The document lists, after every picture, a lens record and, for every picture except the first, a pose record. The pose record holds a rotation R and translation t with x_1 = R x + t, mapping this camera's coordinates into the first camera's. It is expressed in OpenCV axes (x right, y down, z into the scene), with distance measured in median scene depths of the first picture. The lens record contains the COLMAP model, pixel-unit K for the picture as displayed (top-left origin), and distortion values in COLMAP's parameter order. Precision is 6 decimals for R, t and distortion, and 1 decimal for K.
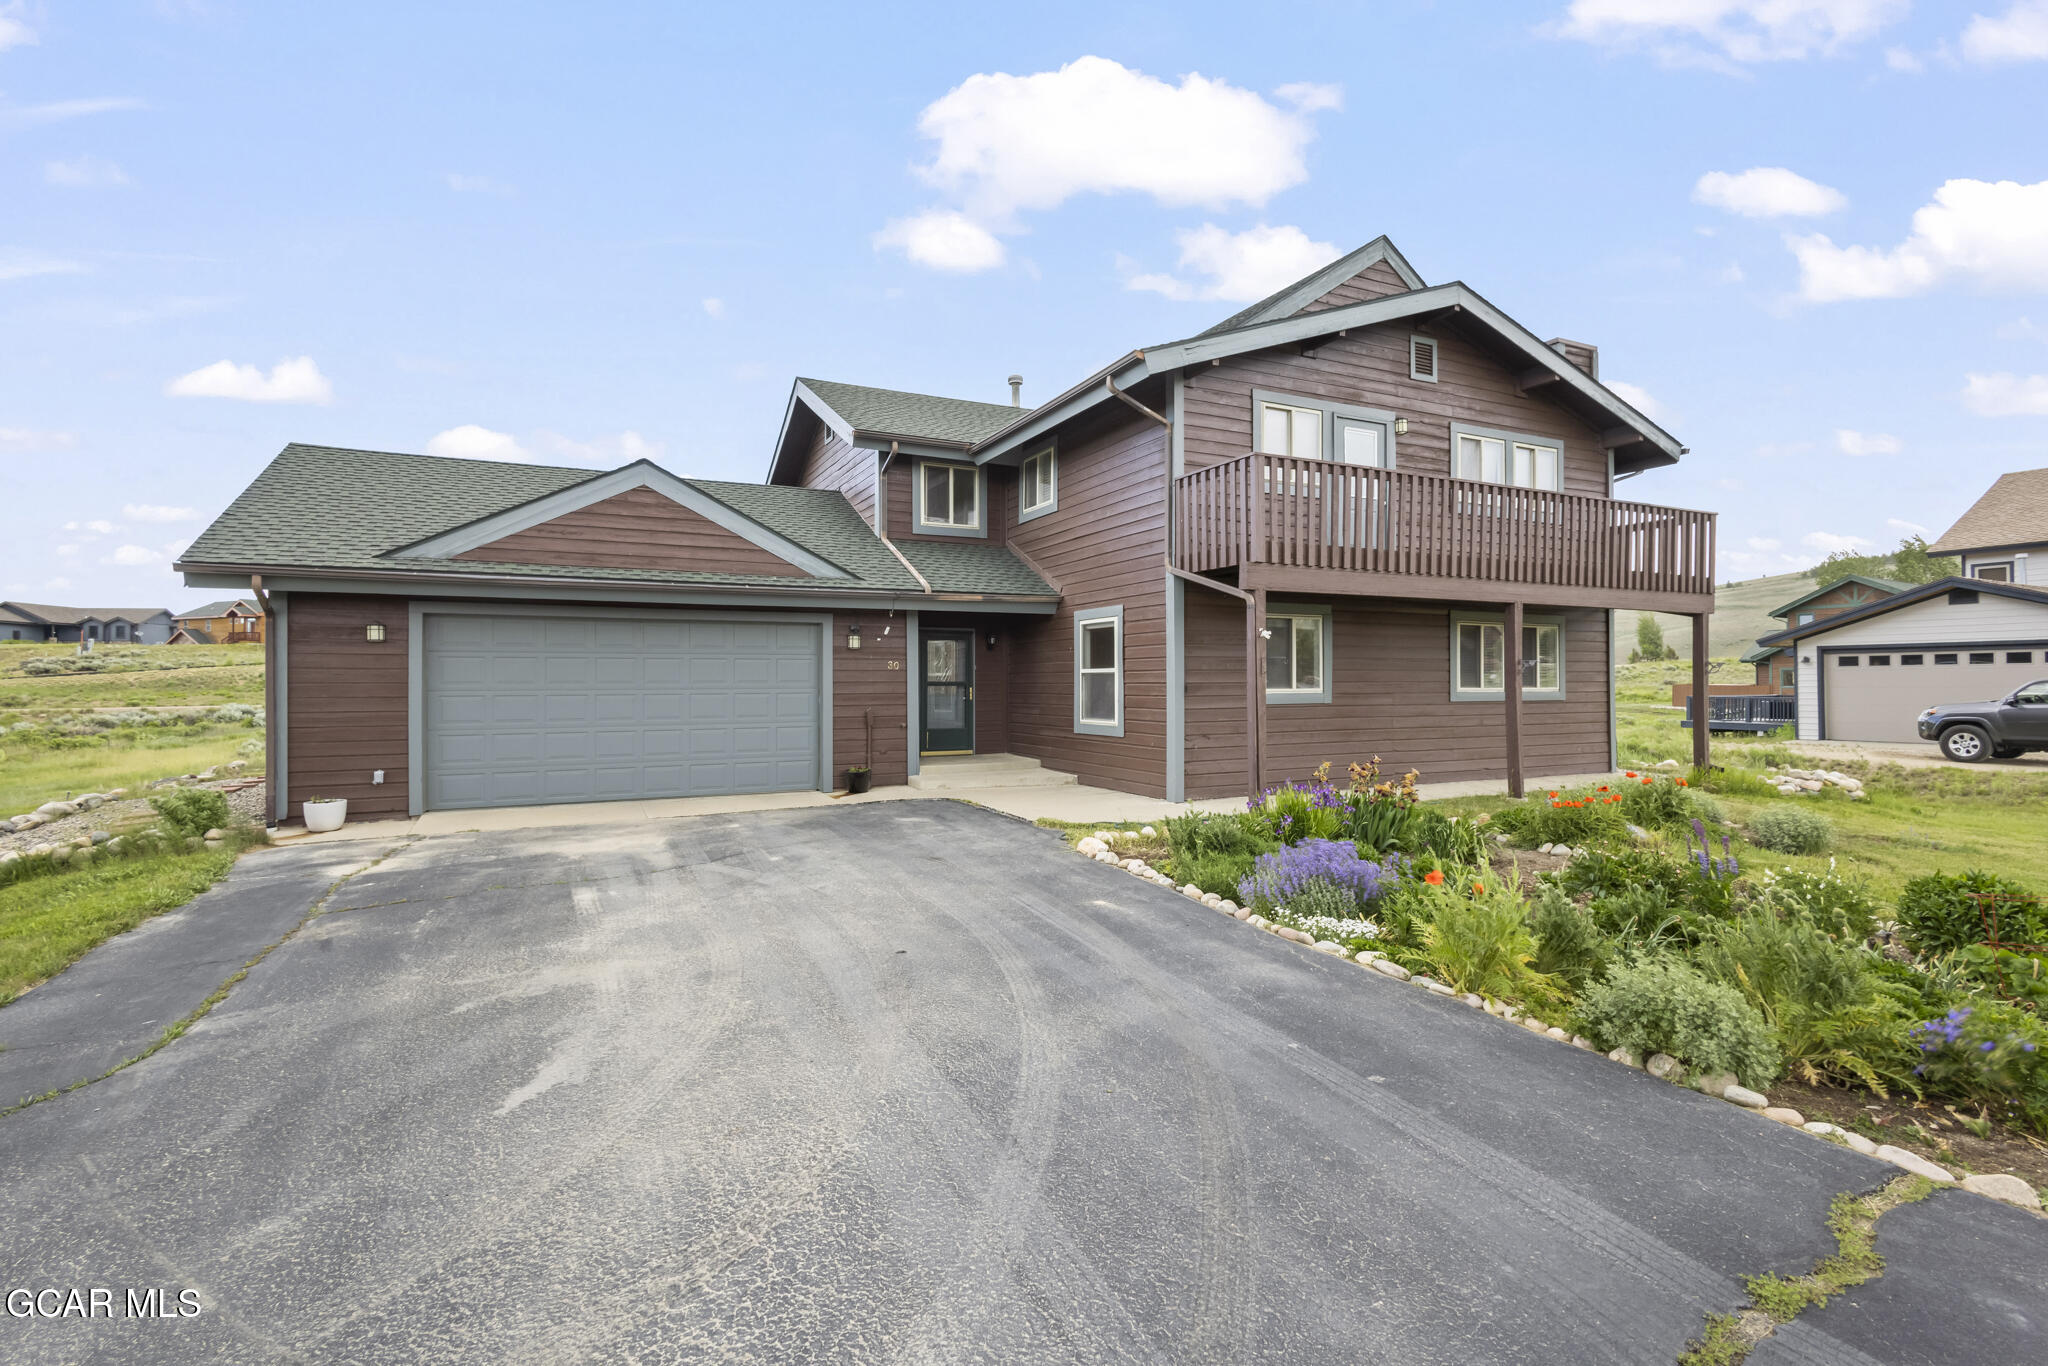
lens RADIAL K [[934.7, 0, 1019.1], [0, 934.7, 678.3], [0, 0, 1]] dist [0.005947, -0.001335]
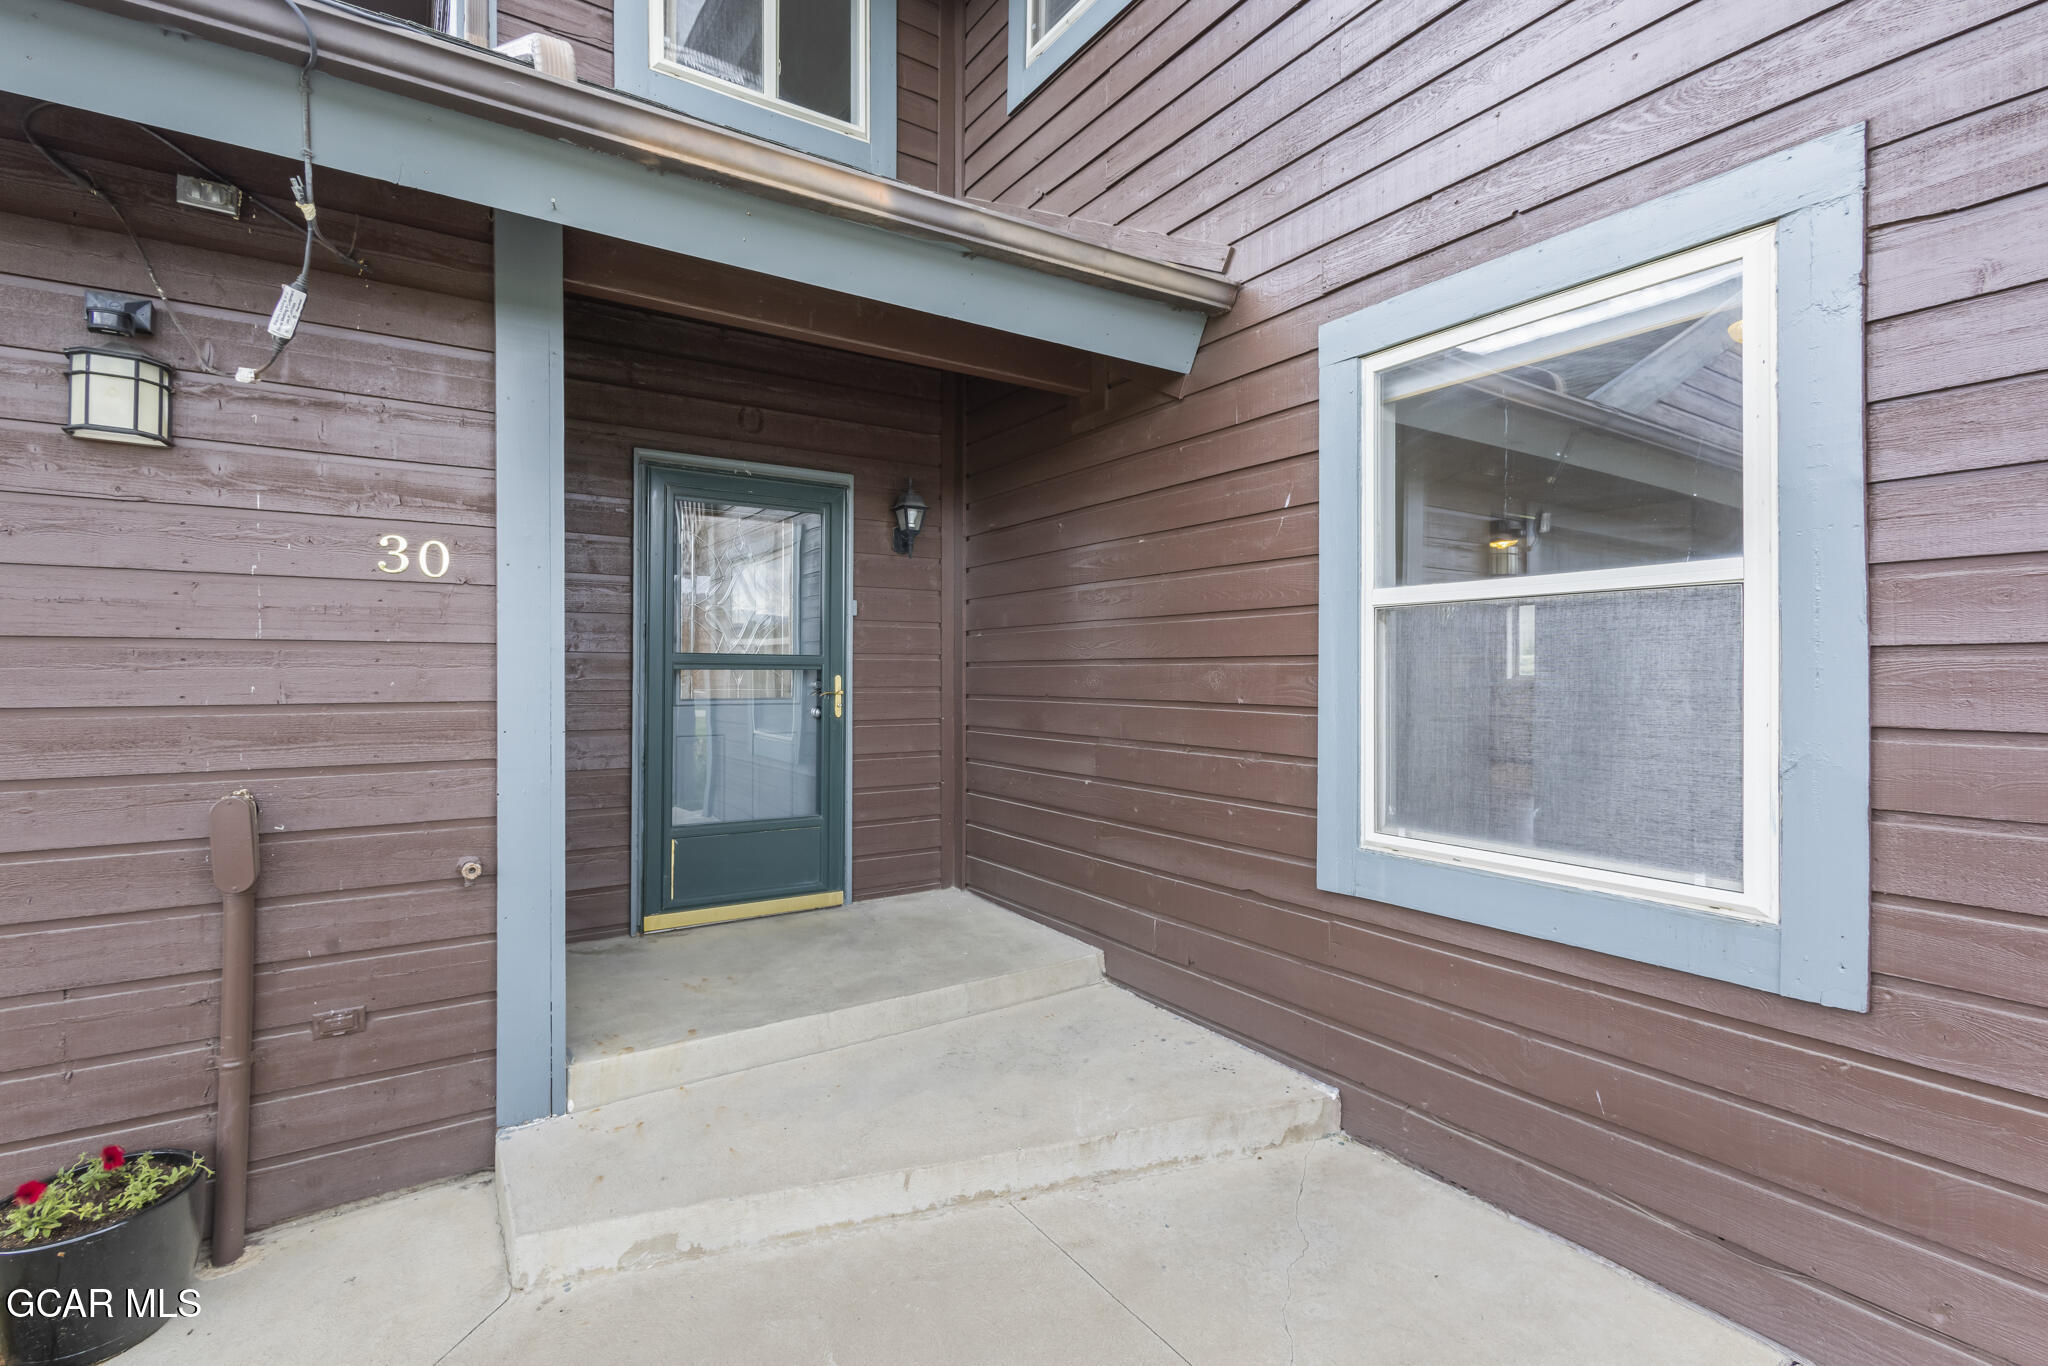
lens RADIAL K [[934.7, 0, 1019.1], [0, 934.7, 678.3], [0, 0, 1]] dist [0.005947, -0.001335]
pose [[0.991303, 0.003300, 0.131560, -0.038408], [-0.004824, 0.999925, 0.011260, 0.008132], [-0.131513, -0.011797, 0.991244, 0.800541]]
